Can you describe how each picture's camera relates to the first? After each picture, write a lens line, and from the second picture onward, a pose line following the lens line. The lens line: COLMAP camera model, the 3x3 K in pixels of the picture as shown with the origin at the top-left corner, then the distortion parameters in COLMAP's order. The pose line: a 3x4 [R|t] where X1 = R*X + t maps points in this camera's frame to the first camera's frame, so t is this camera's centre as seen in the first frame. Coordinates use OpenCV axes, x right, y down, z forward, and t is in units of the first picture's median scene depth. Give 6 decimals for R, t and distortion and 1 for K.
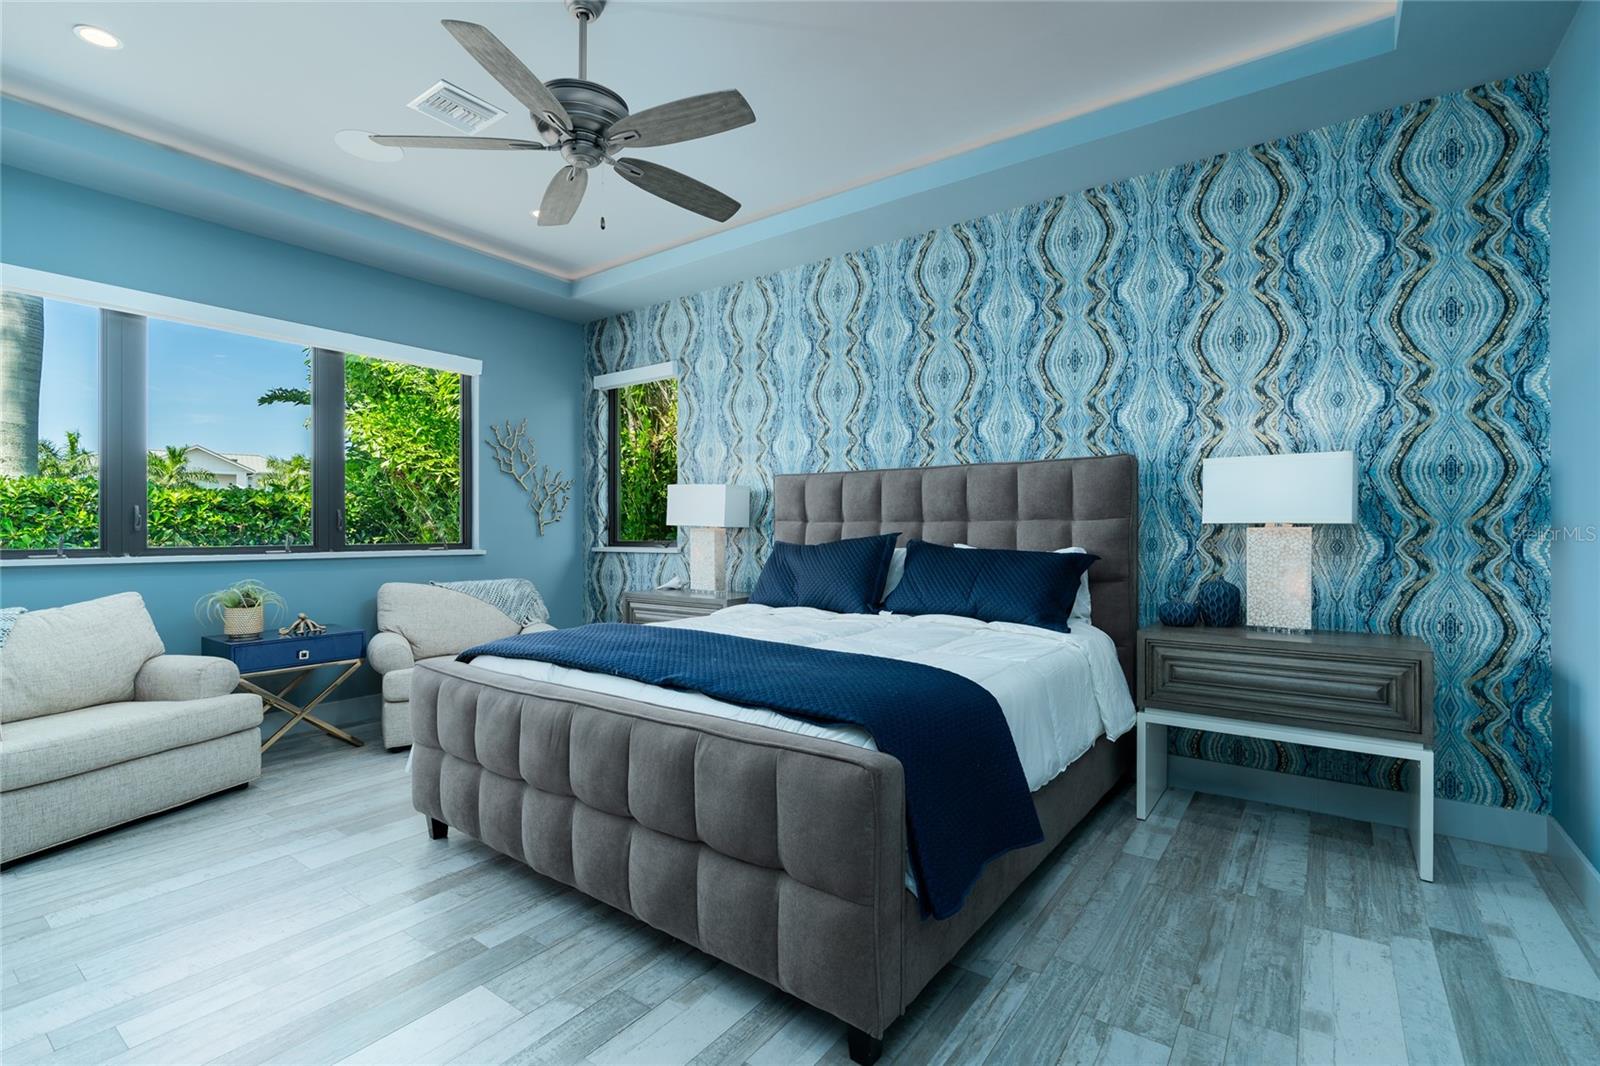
lens RADIAL K [[721.6, 0, 813.3], [0, 721.6, 534.2], [0, 0, 1]] dist [-0.010599, 0.001183]
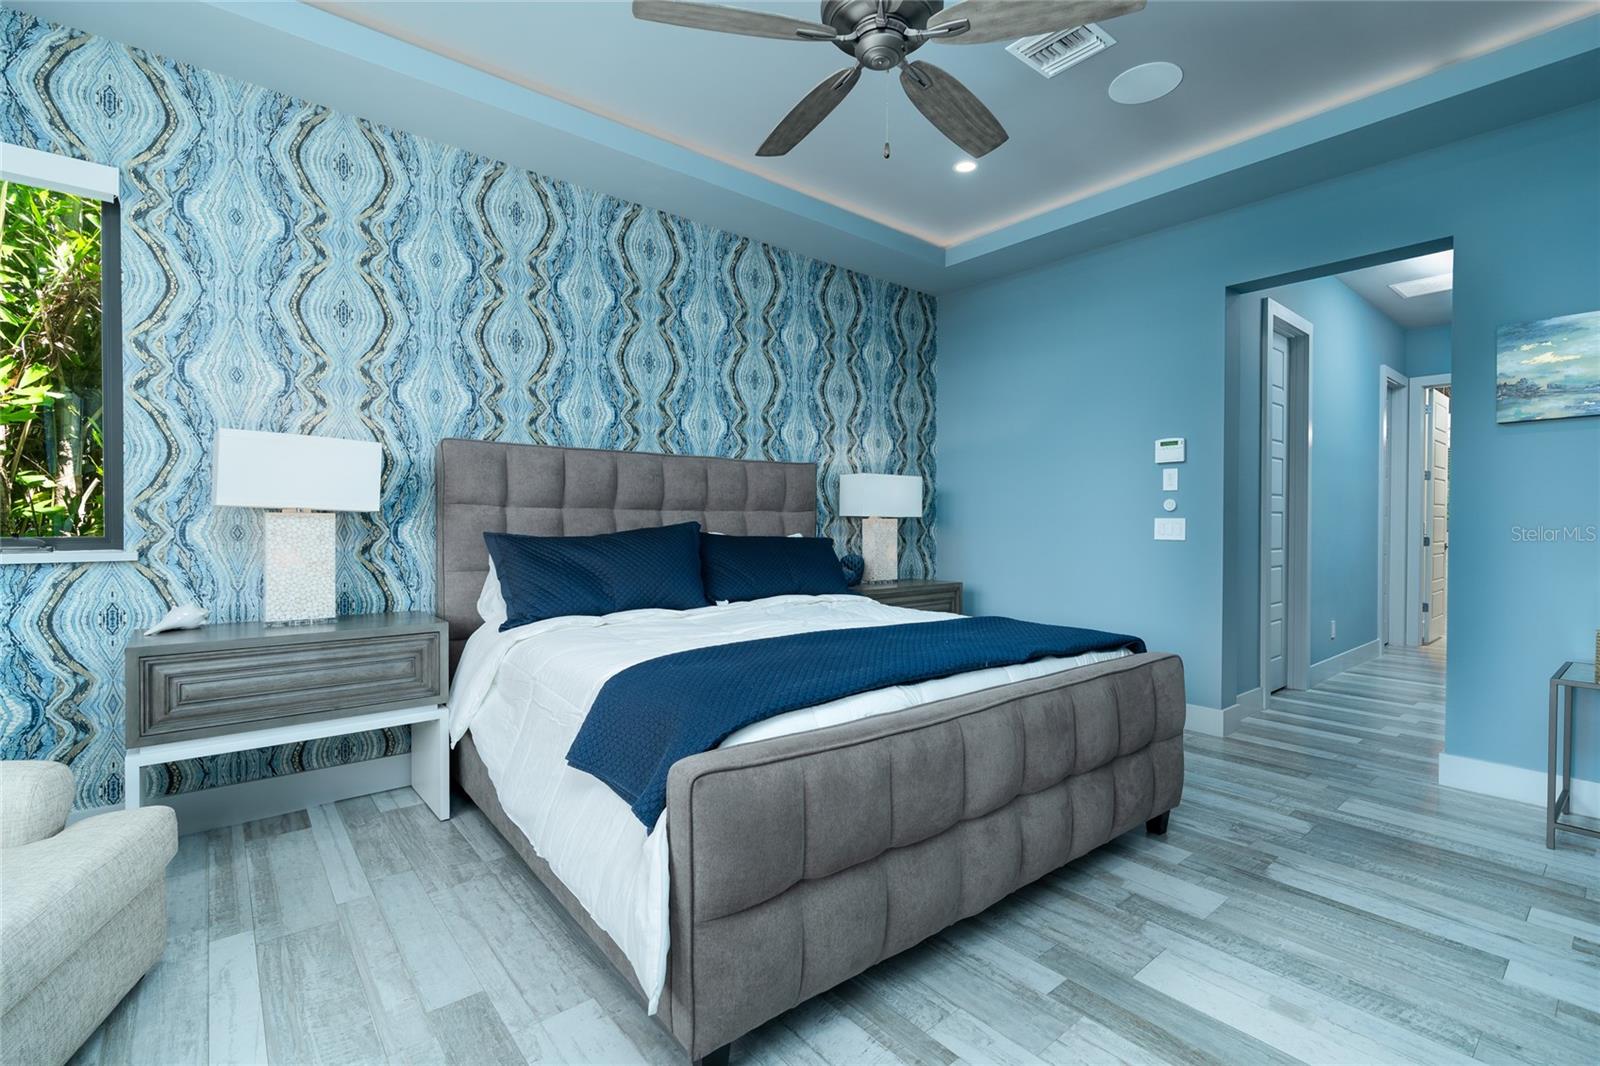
lens RADIAL K [[747.1, 0, 802.6], [0, 747.1, 518.3], [0, 0, 1]] dist [0.036670, -0.000229]
pose [[0.262565, 0.003628, 0.964907, -0.572860], [-0.003121, 0.999991, -0.002910, -0.002981], [-0.964909, -0.002247, 0.262574, 0.410979]]
